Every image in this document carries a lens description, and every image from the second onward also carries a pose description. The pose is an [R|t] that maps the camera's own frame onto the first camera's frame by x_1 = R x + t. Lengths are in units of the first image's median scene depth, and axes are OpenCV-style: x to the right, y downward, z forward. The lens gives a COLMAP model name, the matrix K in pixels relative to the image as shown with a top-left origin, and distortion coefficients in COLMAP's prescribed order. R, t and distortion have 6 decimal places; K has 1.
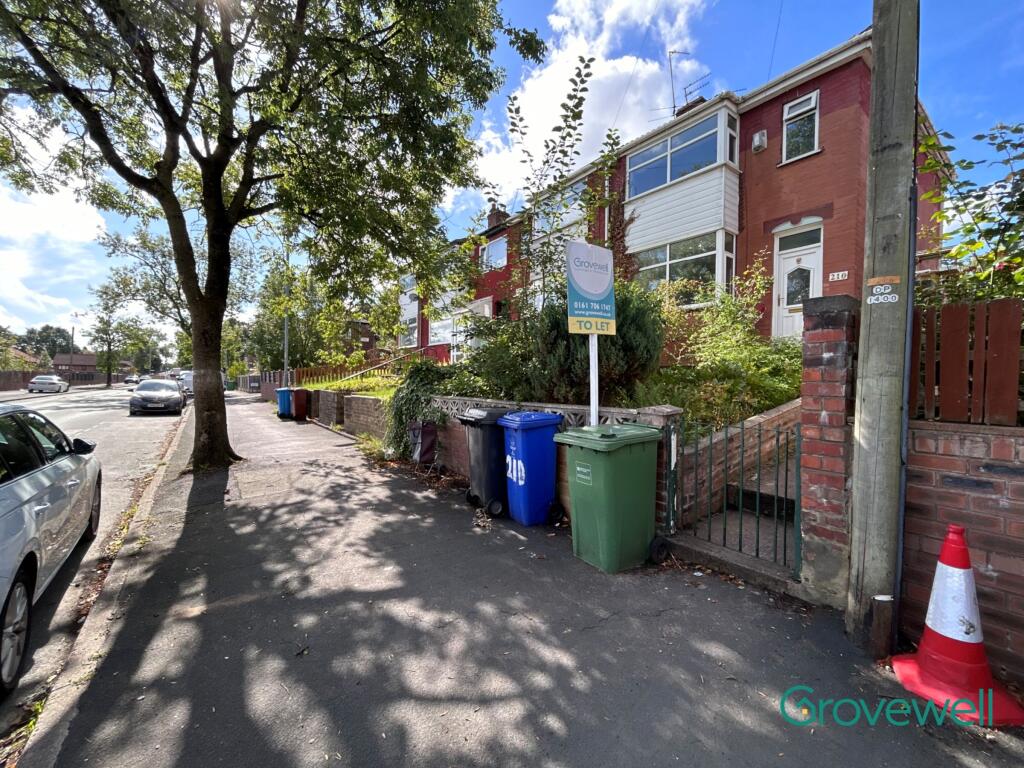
lens RADIAL K [[414.4, 0, 512.1], [0, 414.4, 383.9], [0, 0, 1]] dist [-0.000304, -0.000013]
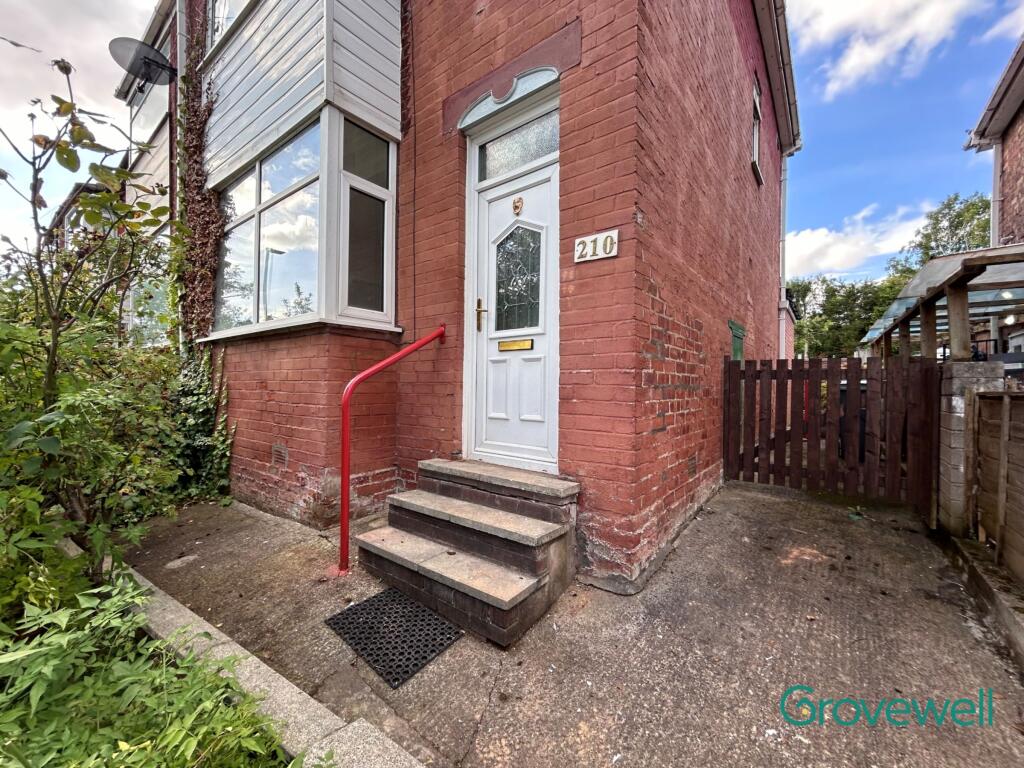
lens RADIAL K [[414.4, 0, 512.7], [0, 414.4, 385.1], [0, 0, 1]] dist [-0.000304, -0.000013]
pose [[0.966224, 0.001929, 0.257696, 0.587174], [0.002547, 0.999852, -0.017038, -0.135832], [-0.257690, 0.017119, 0.966076, 0.648683]]
